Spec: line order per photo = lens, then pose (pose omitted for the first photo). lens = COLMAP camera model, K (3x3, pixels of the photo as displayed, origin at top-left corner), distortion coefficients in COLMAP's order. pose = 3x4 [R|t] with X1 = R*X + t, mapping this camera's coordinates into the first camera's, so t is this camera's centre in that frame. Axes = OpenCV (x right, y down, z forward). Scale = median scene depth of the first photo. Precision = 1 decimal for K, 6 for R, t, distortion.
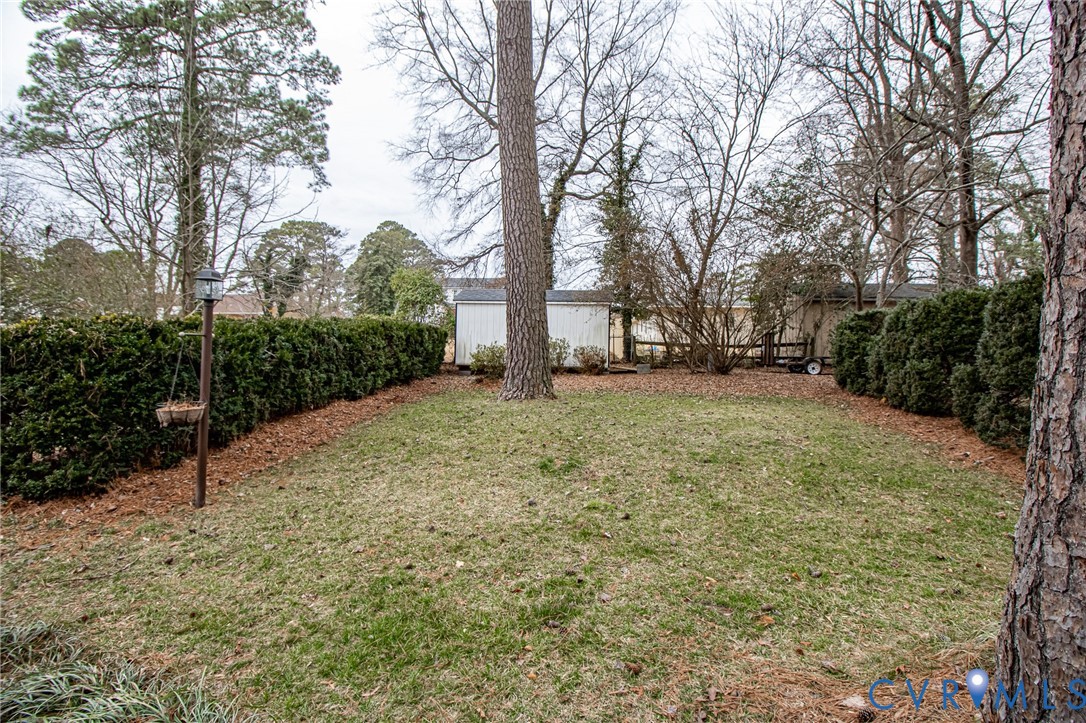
lens RADIAL K [[492.9, 0, 548.7], [0, 492.9, 363.2], [0, 0, 1]] dist [-0.020120, -0.000903]
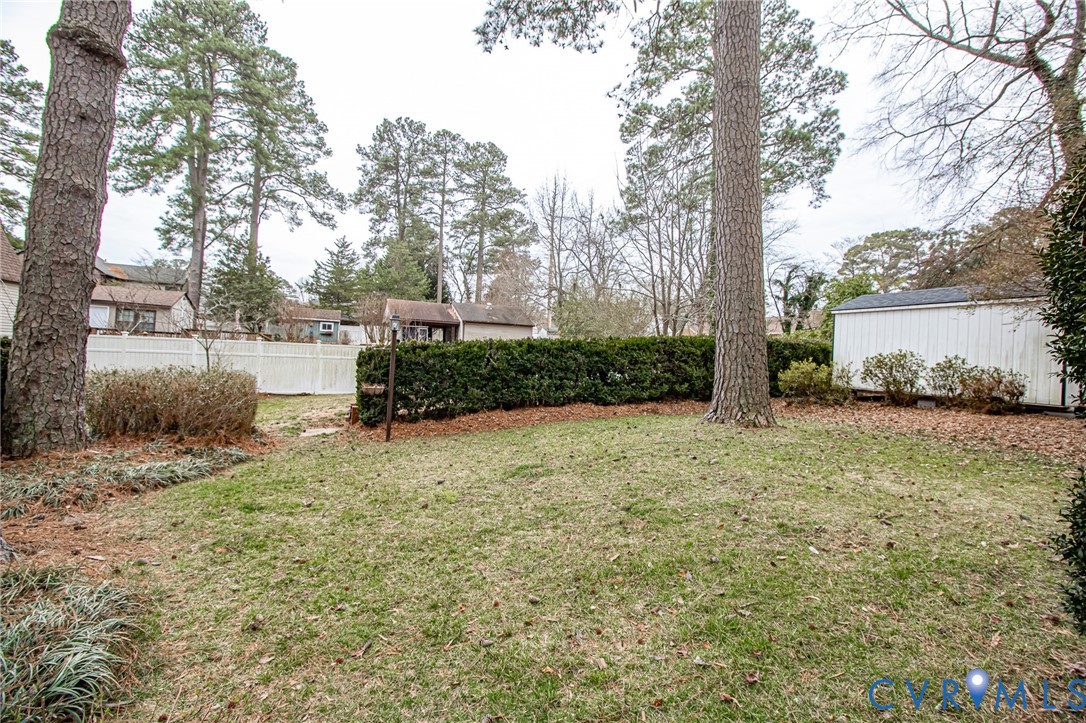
lens RADIAL K [[492.9, 0, 548.5], [0, 492.9, 358.9], [0, 0, 1]] dist [-0.020120, -0.000903]
pose [[0.468585, 0.005254, -0.883403, 0.160784], [-0.046904, 0.998720, -0.018939, -0.002708], [0.882173, 0.050310, 0.468231, 0.087408]]
